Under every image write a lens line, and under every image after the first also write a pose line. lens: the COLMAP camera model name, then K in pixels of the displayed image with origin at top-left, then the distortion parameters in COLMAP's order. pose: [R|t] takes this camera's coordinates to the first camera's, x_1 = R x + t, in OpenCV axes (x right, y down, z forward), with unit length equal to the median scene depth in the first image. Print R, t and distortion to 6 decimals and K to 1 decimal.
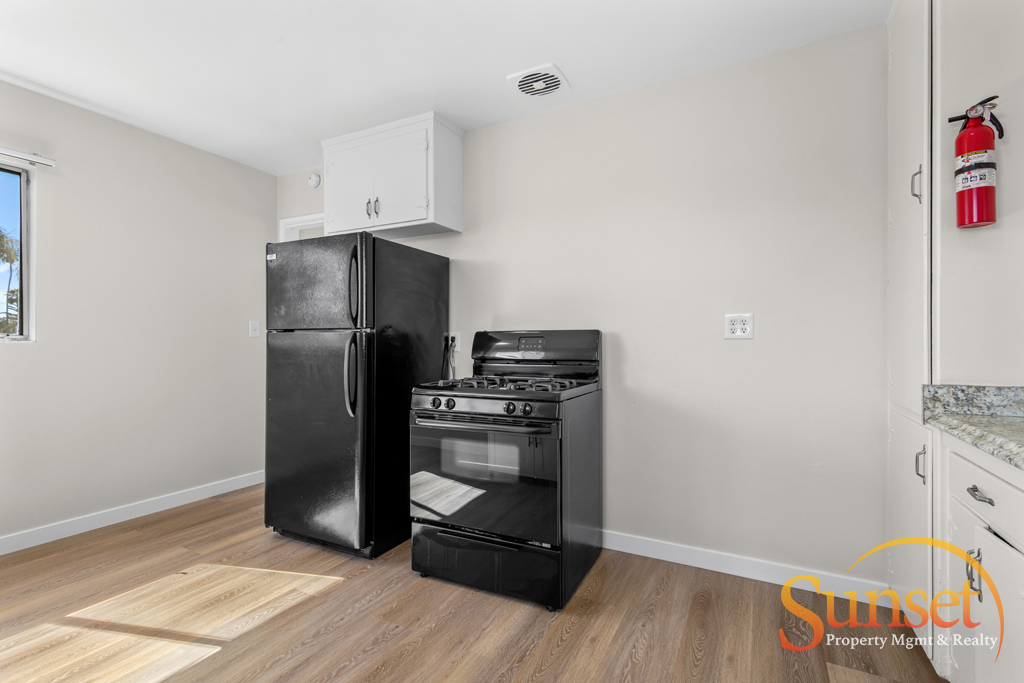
lens RADIAL K [[474.6, 0, 516.3], [0, 474.6, 341.8], [0, 0, 1]] dist [0.003726, -0.000835]
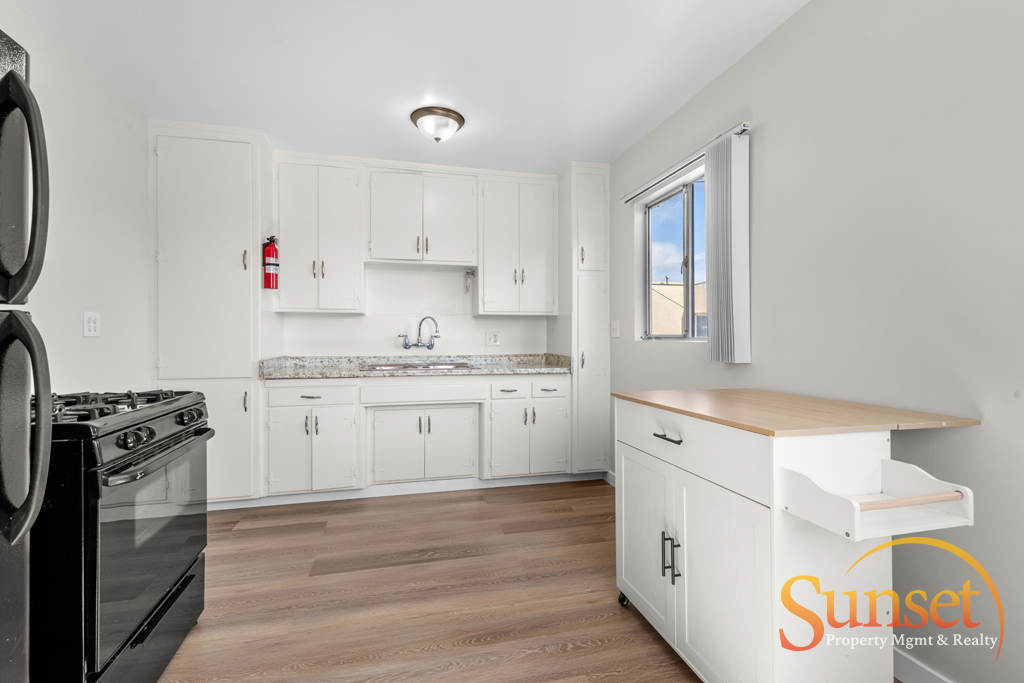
lens RADIAL K [[474.6, 0, 512.0], [0, 474.6, 337.9], [0, 0, 1]] dist [0.003726, -0.000835]
pose [[-0.664006, 0.002856, 0.747722, -1.169748], [-0.001165, 0.999988, -0.004854, 0.000389], [-0.747727, -0.004094, -0.663994, 1.279570]]
